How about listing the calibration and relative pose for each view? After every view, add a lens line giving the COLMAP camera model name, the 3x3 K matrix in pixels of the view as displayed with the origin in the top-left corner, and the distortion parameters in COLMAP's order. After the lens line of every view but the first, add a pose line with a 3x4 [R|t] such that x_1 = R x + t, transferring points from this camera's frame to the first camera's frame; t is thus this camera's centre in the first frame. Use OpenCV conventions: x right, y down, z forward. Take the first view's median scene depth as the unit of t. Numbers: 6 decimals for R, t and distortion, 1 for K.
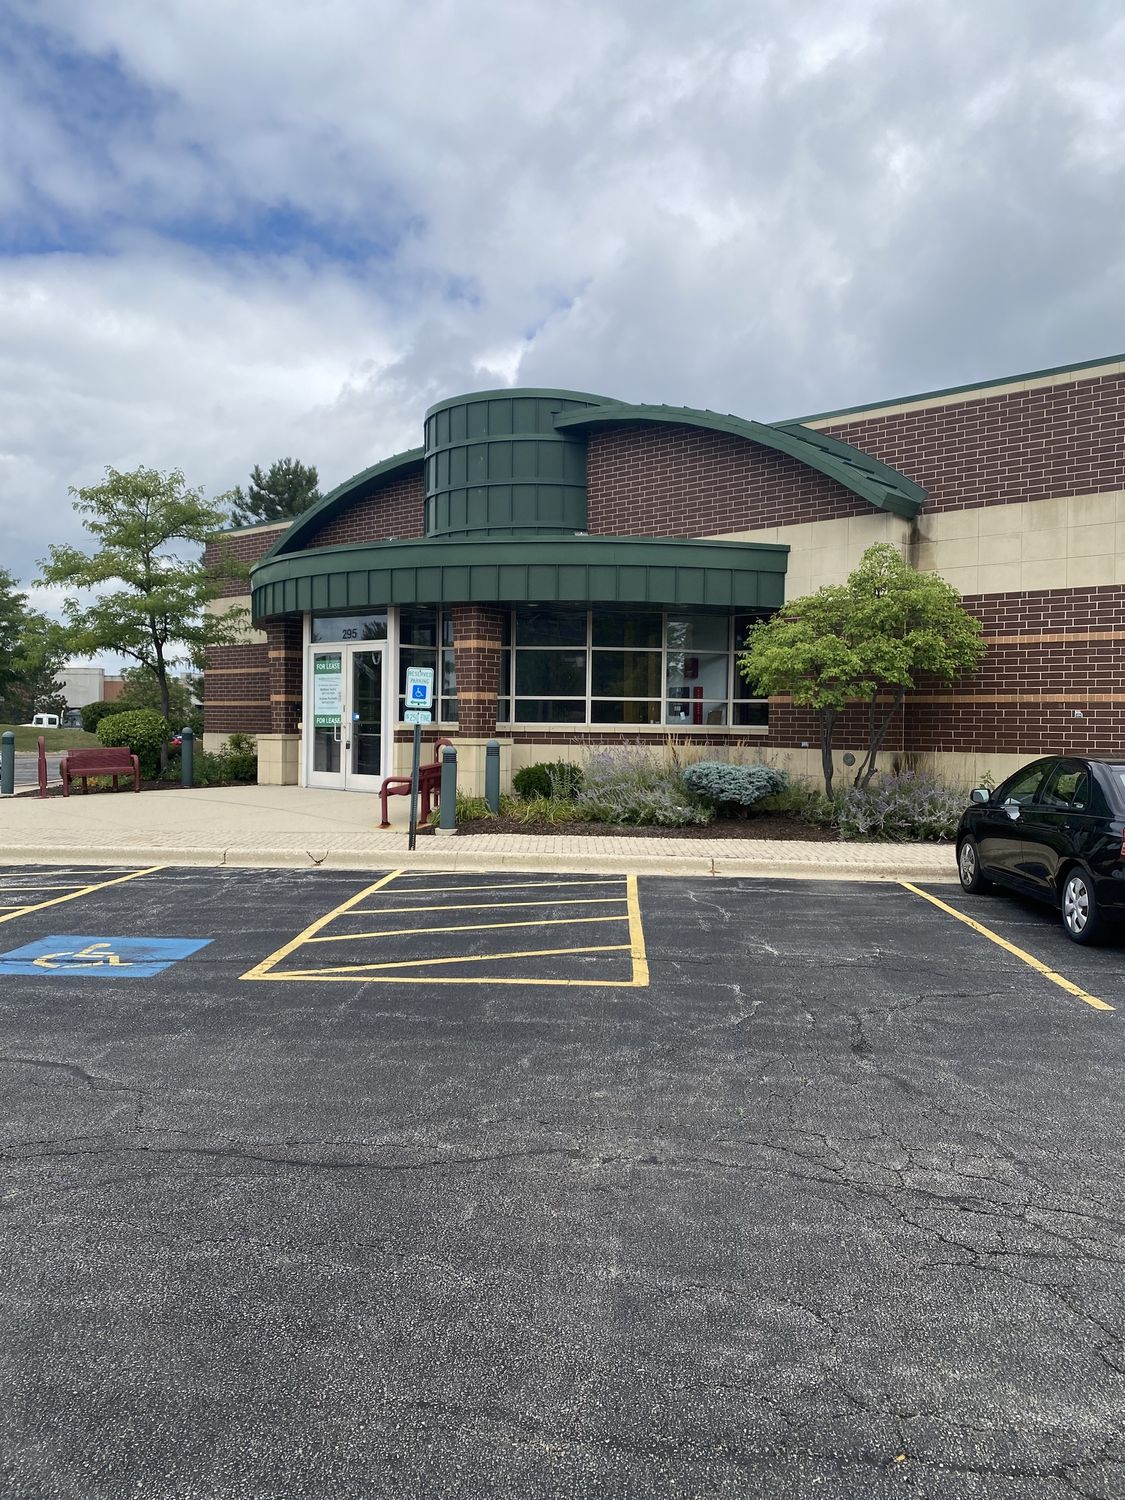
lens RADIAL K [[1131.2, 0, 528.2], [0, 1131.2, 765.3], [0, 0, 1]] dist [0.026755, -0.022114]
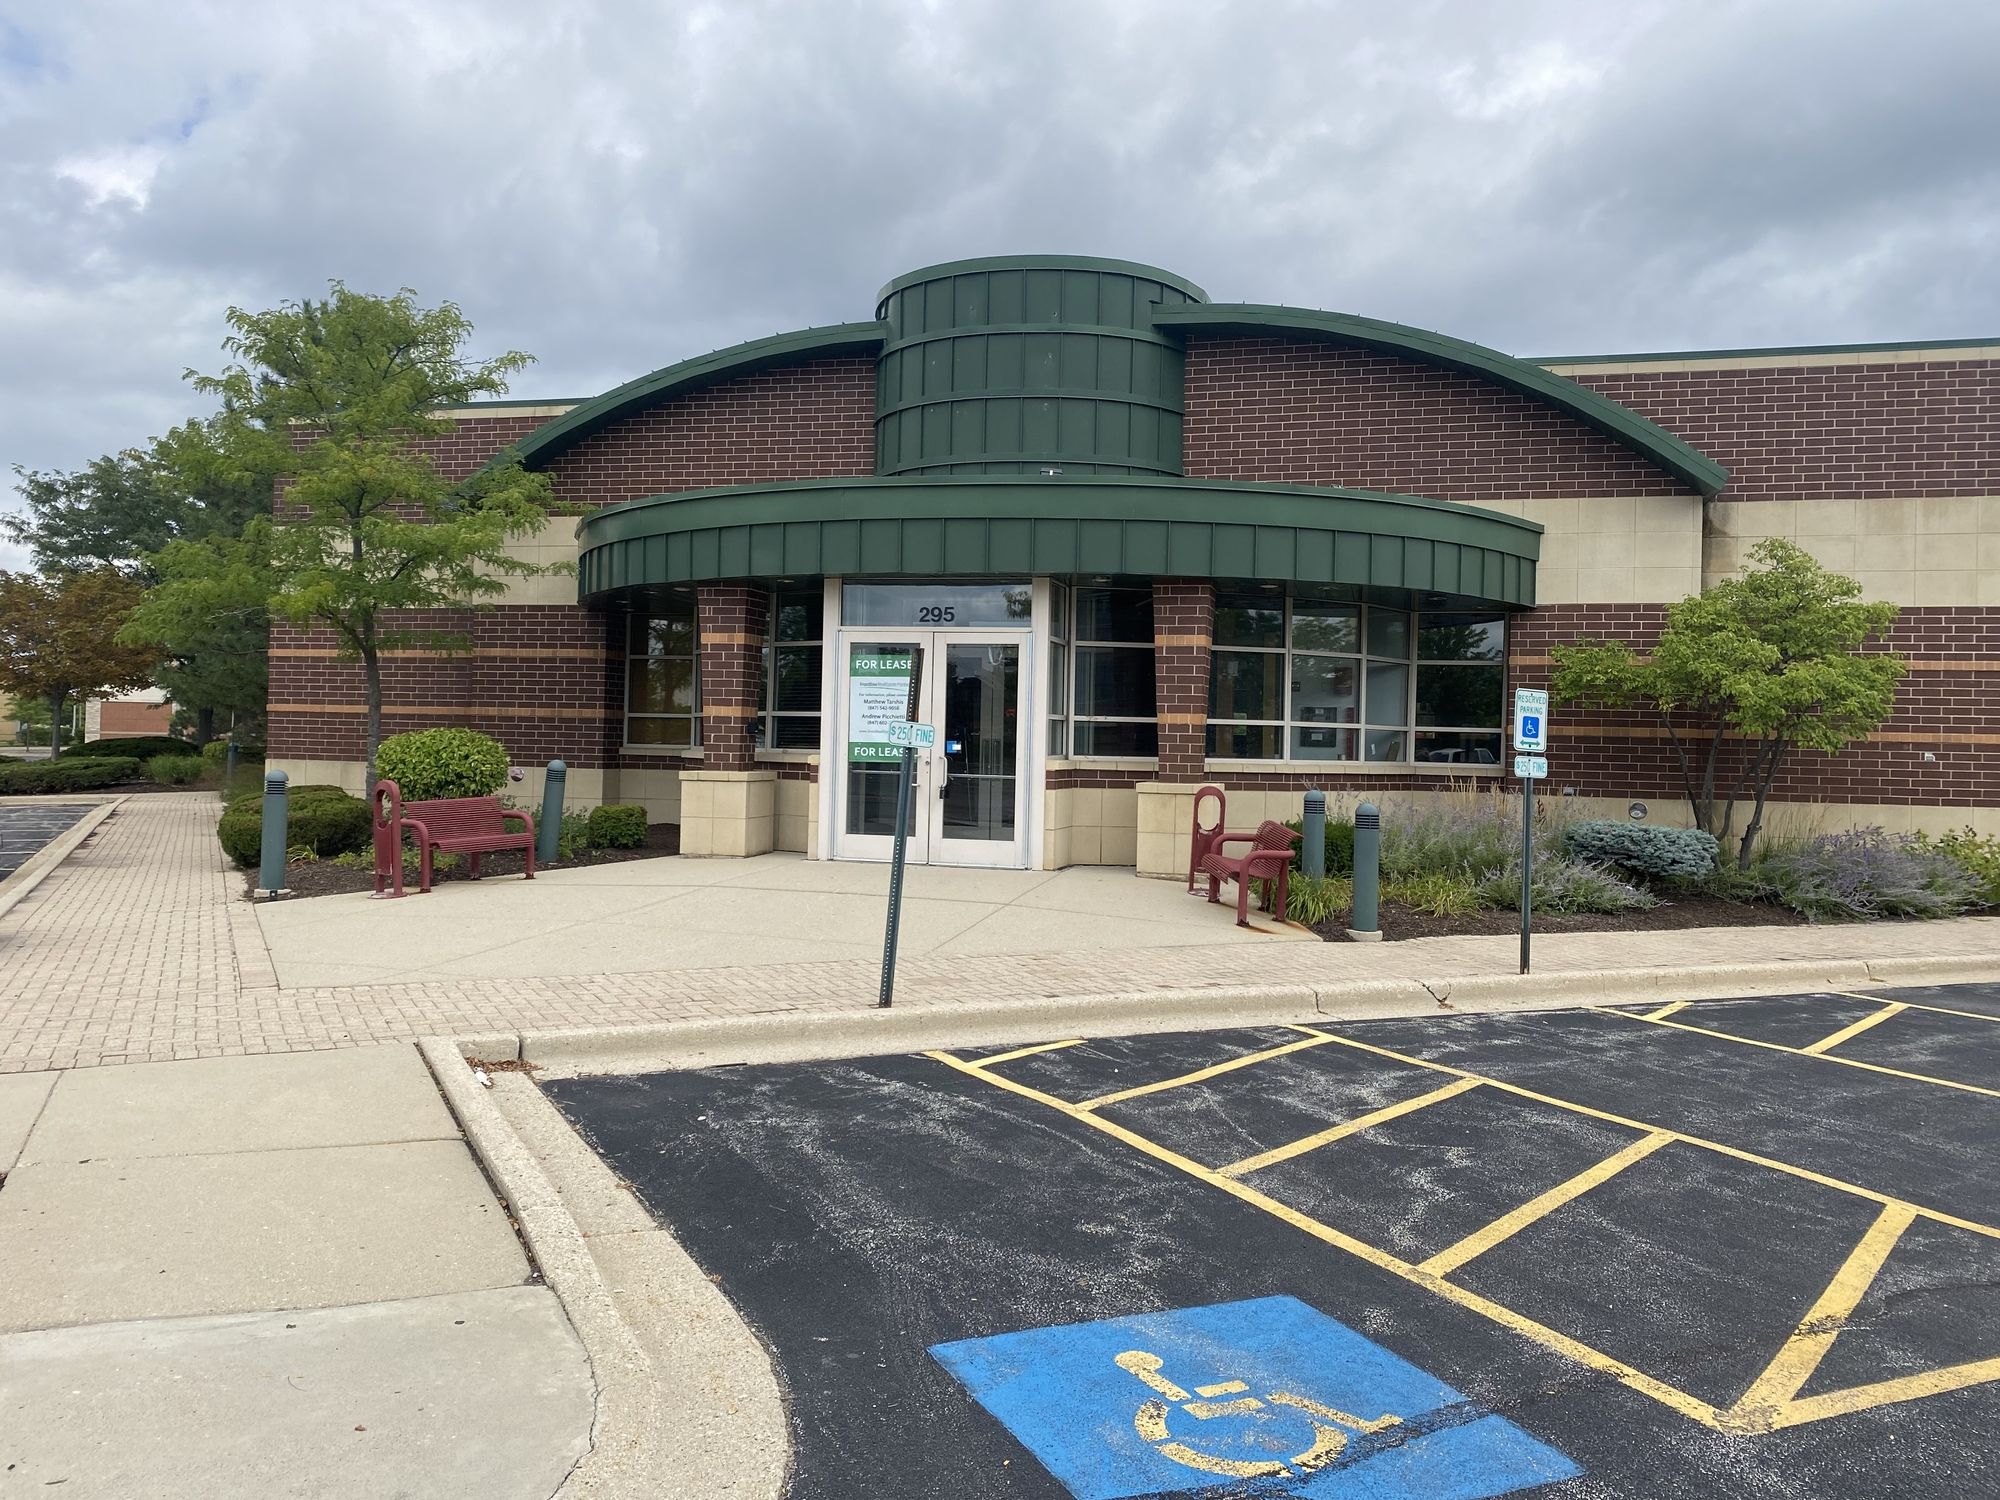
lens RADIAL K [[1508.3, 0, 917.3], [0, 1508.3, 773.2], [0, 0, 1]] dist [0.026755, -0.022114]
pose [[0.889047, -0.001698, 0.457813, -0.559778], [0.005134, 0.999967, -0.006261, -0.023910], [-0.457788, 0.007917, 0.889026, 0.275909]]
